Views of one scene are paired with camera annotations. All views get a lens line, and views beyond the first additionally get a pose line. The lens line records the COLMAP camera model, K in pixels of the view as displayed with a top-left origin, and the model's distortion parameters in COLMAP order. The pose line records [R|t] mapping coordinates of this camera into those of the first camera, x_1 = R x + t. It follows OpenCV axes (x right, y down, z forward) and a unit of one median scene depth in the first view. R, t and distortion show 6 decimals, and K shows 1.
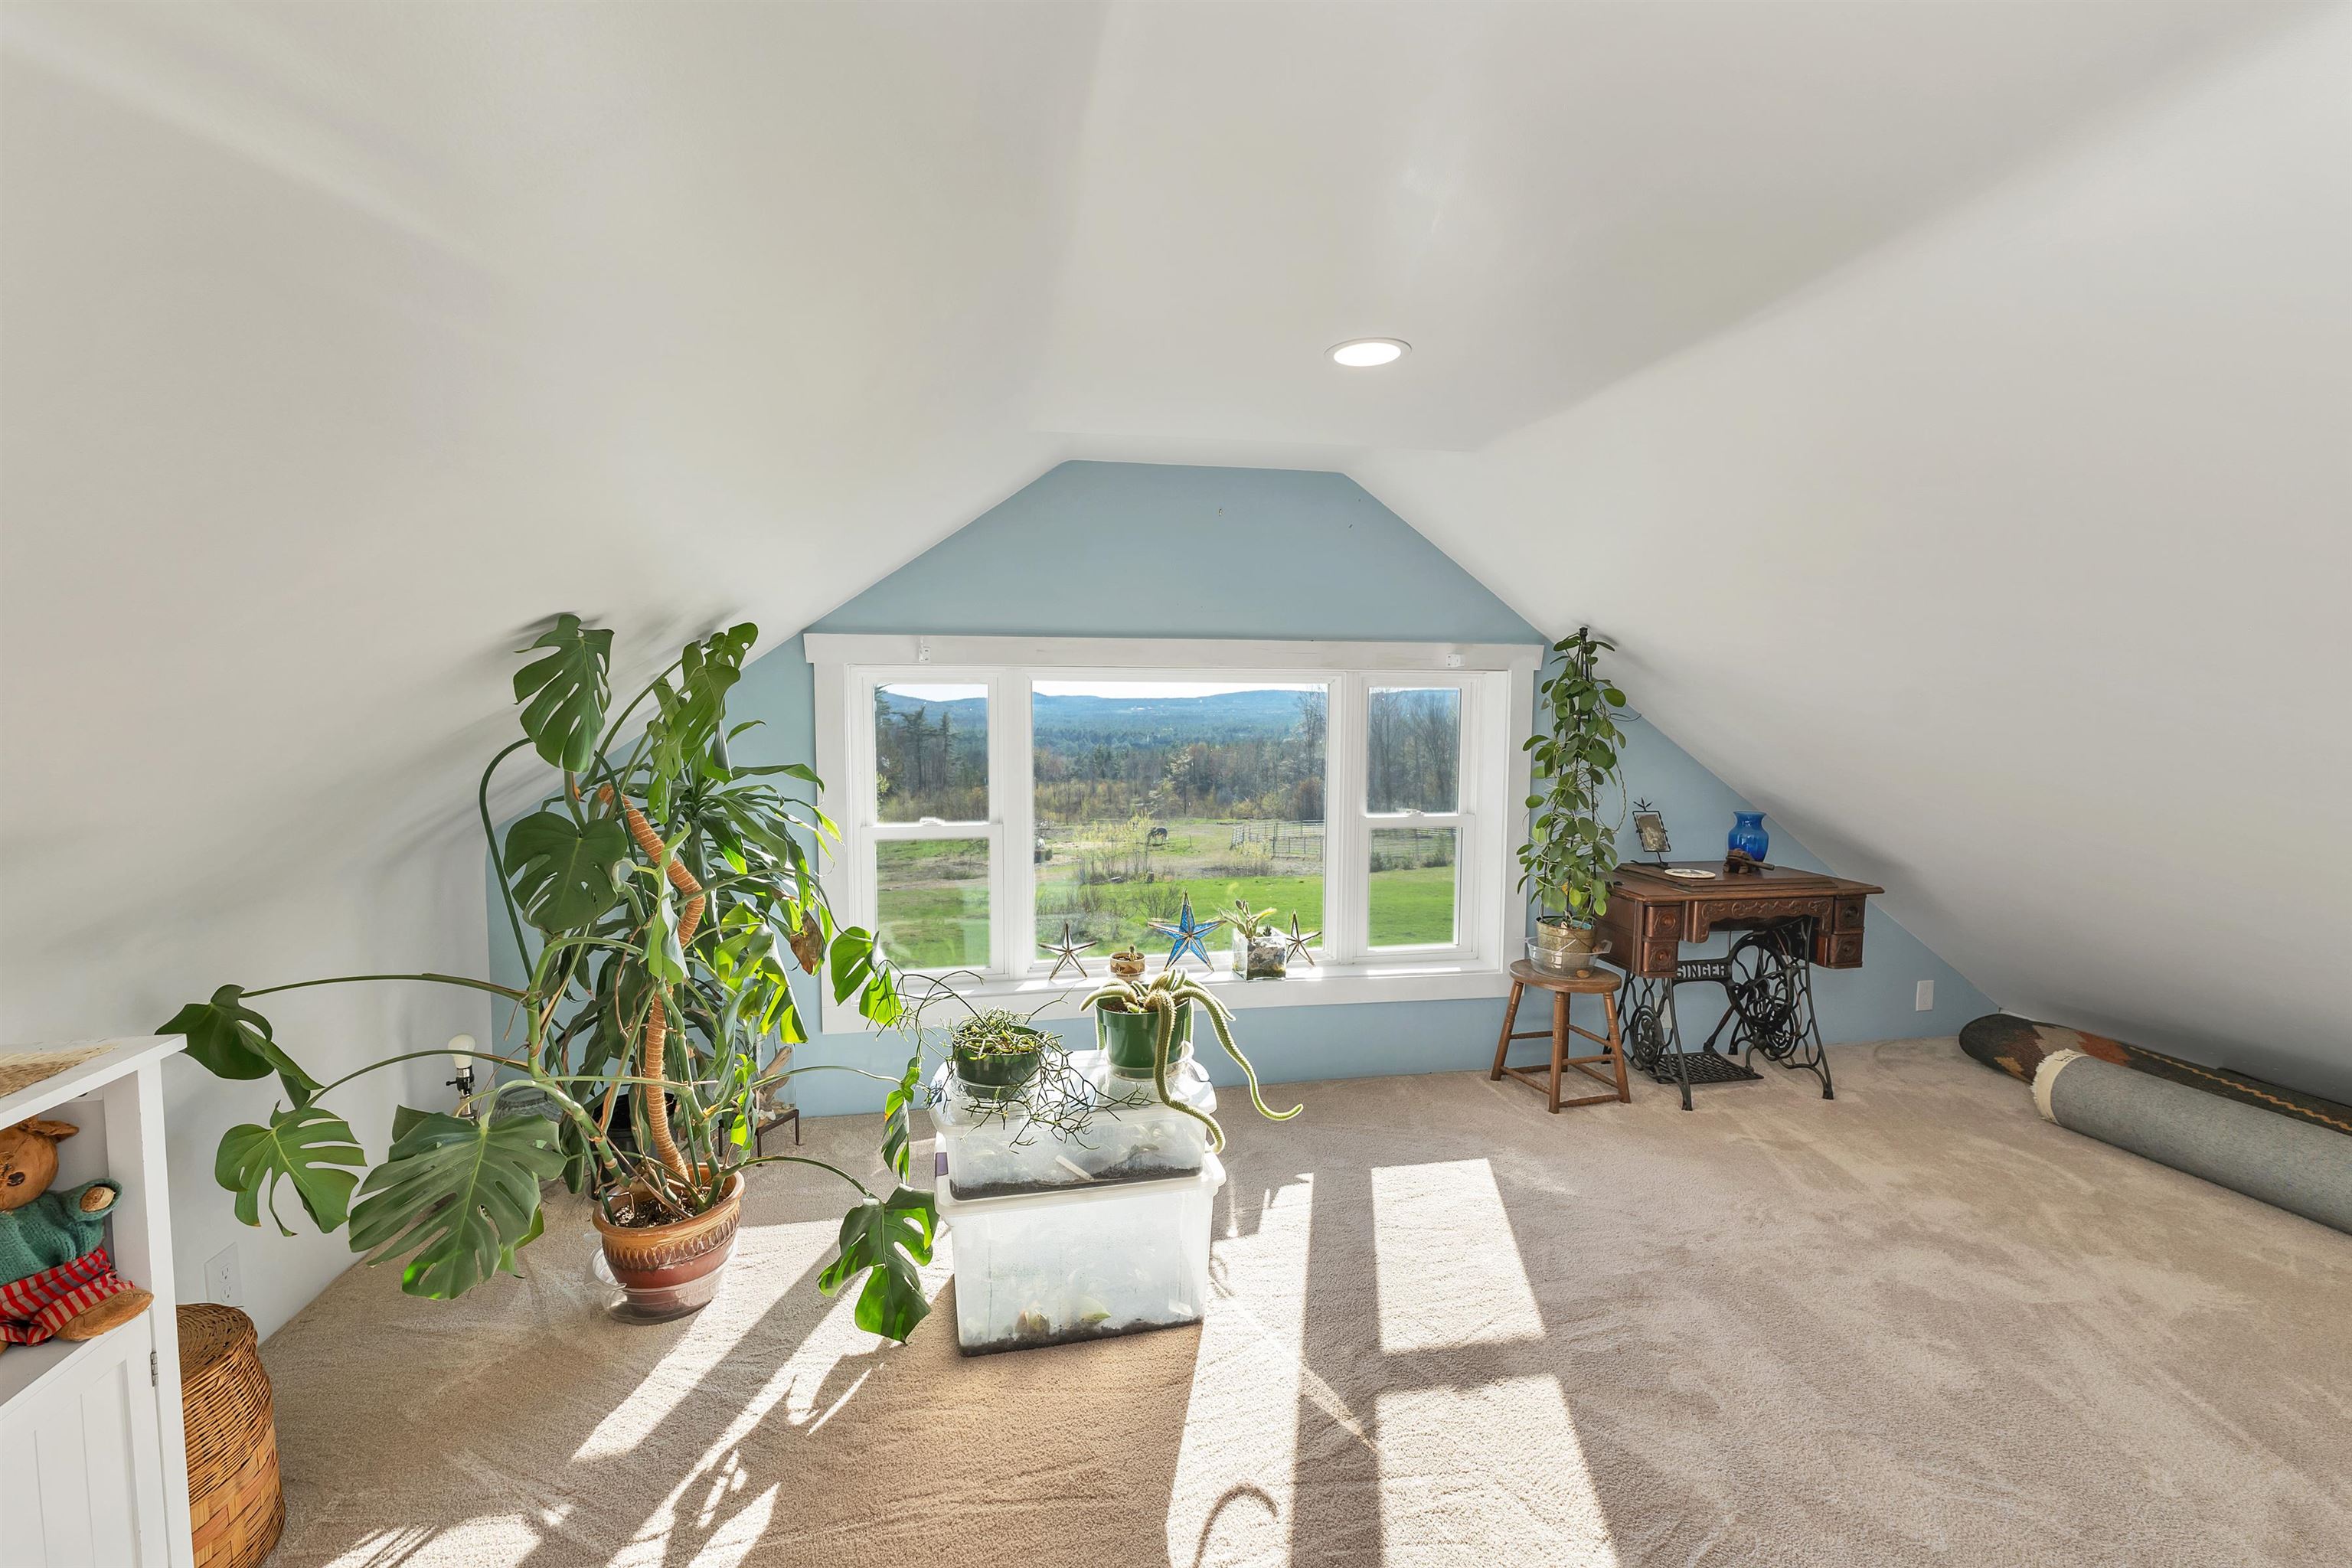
lens RADIAL K [[992.6, 0, 1176.0], [0, 992.6, 784.0], [0, 0, 1]] dist [0.018982, -0.000011]
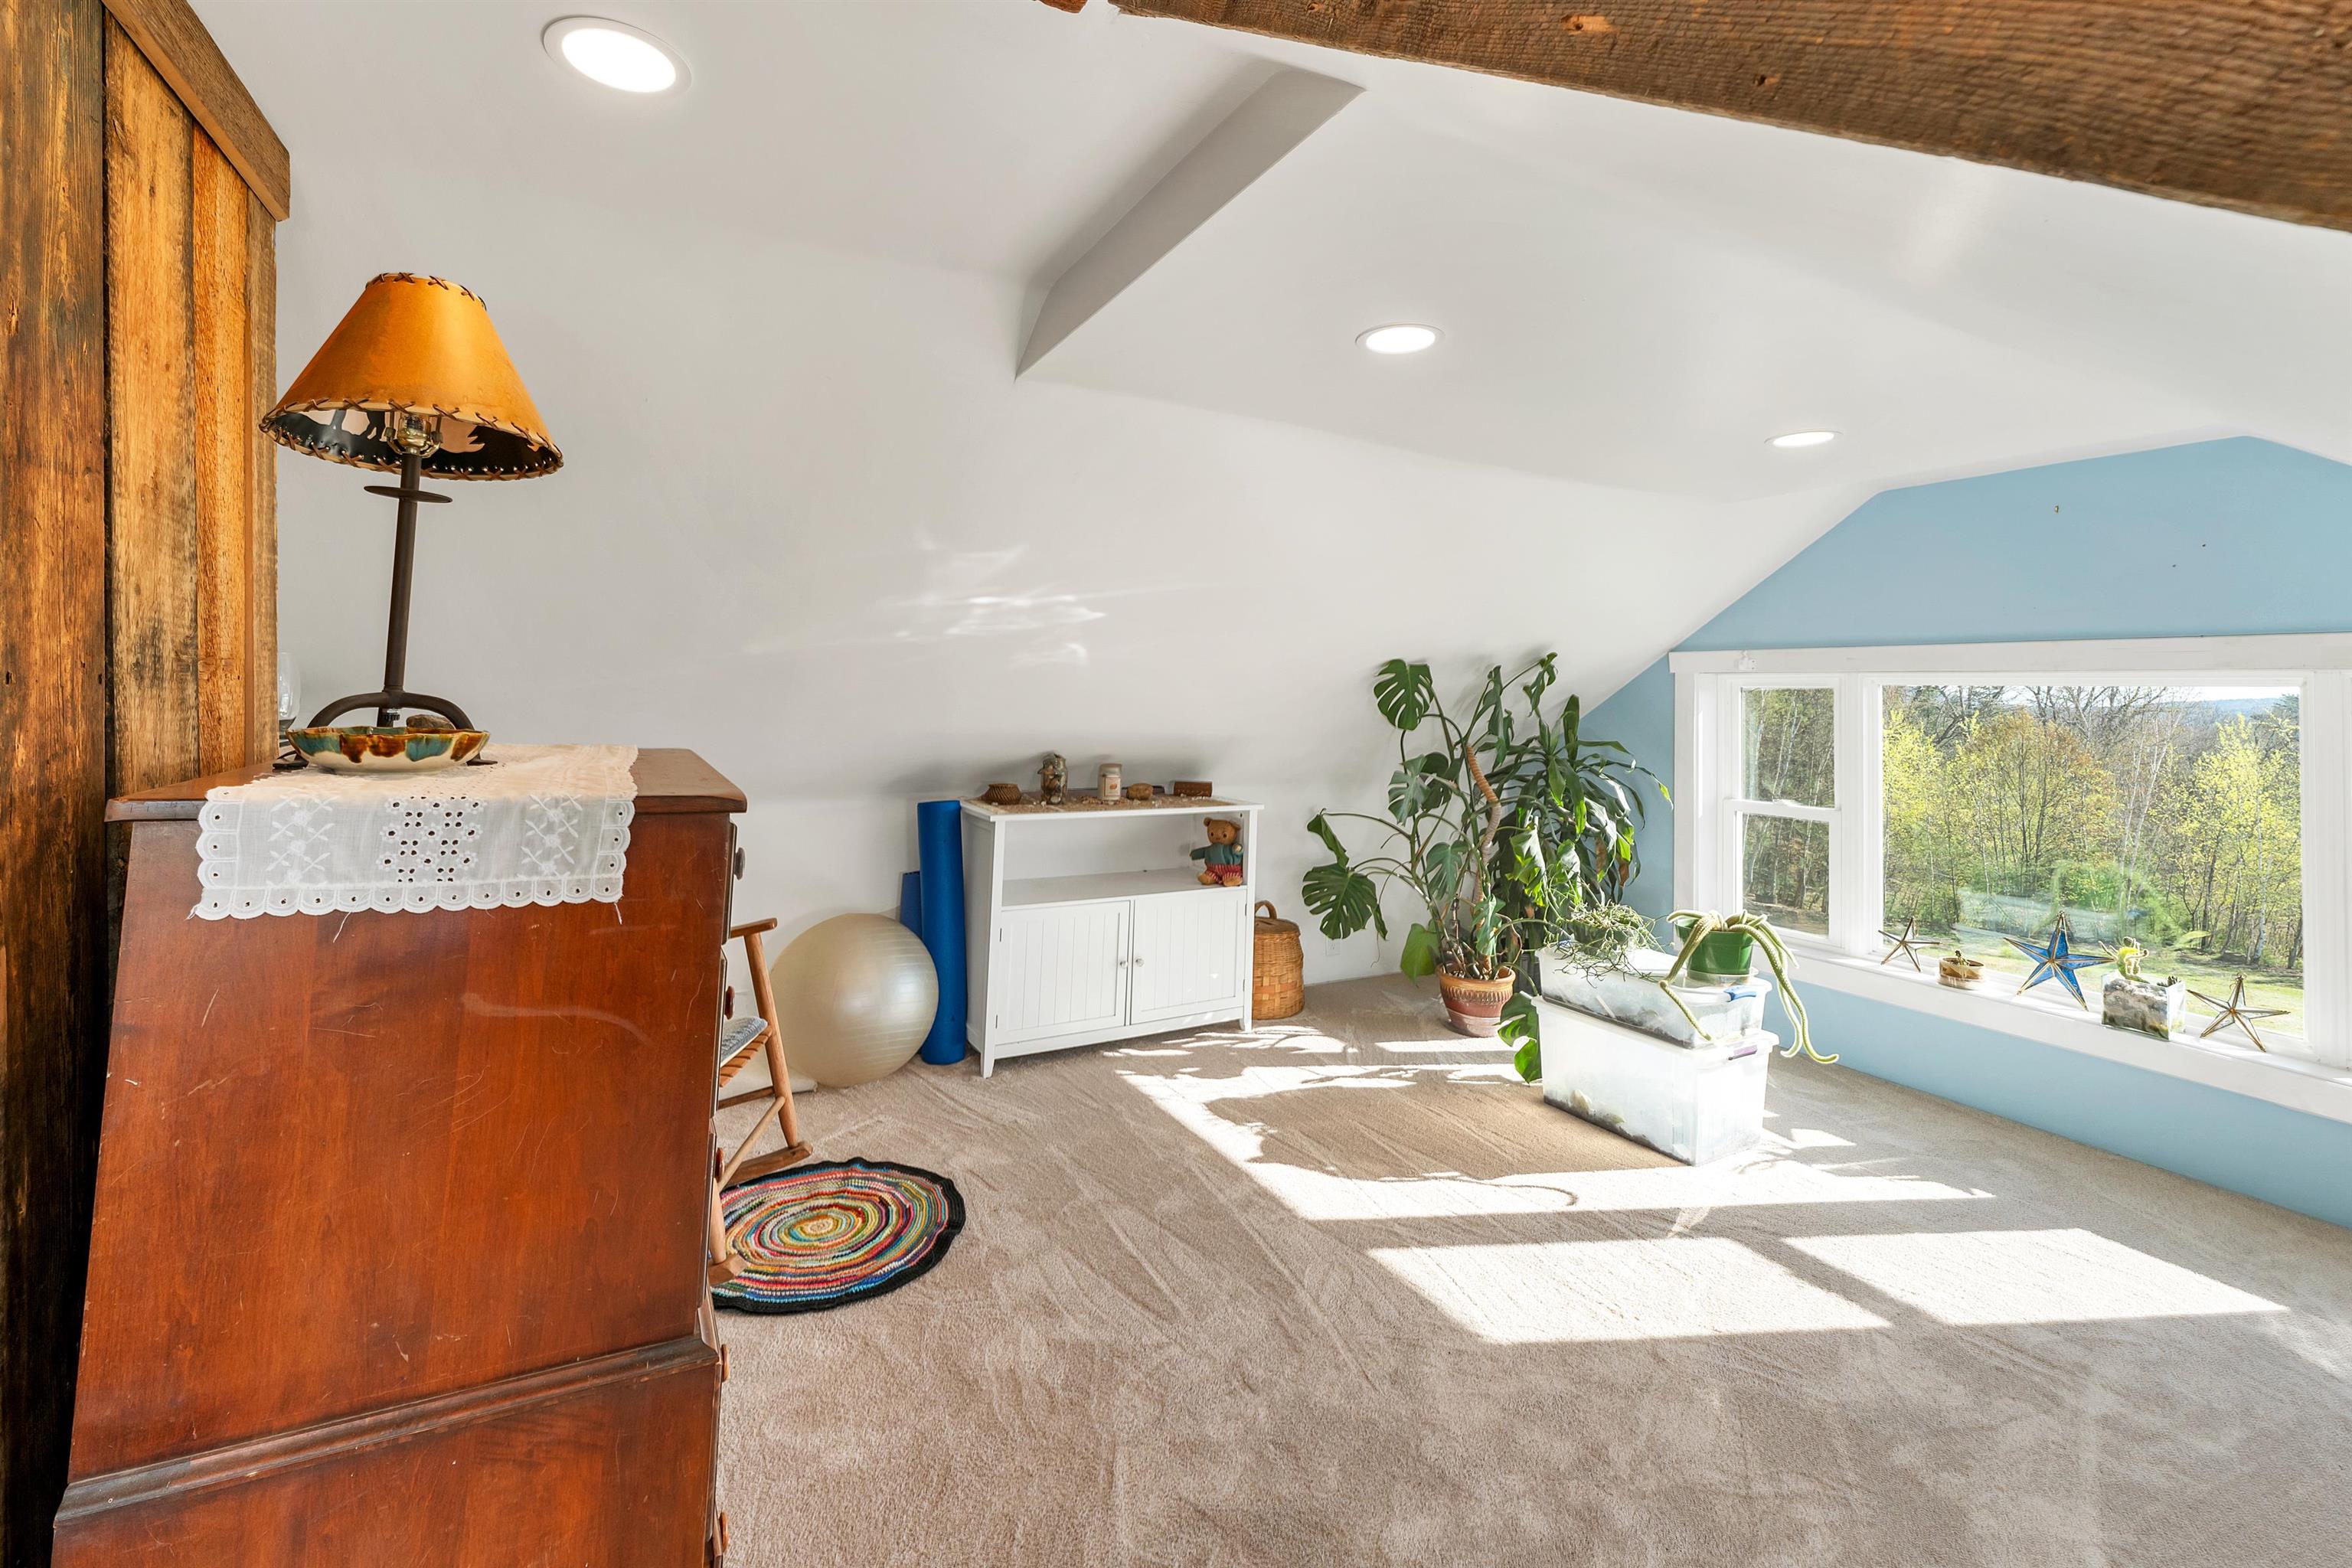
lens RADIAL K [[1011.3, 0, 1168.7], [0, 1011.3, 691.2], [0, 0, 1]] dist [-0.000274, 0.000158]
pose [[0.309779, 0.007080, -0.950782, 1.107415], [-0.090786, 0.995624, -0.022165, -0.001588], [0.946464, 0.093184, 0.309066, -0.144619]]
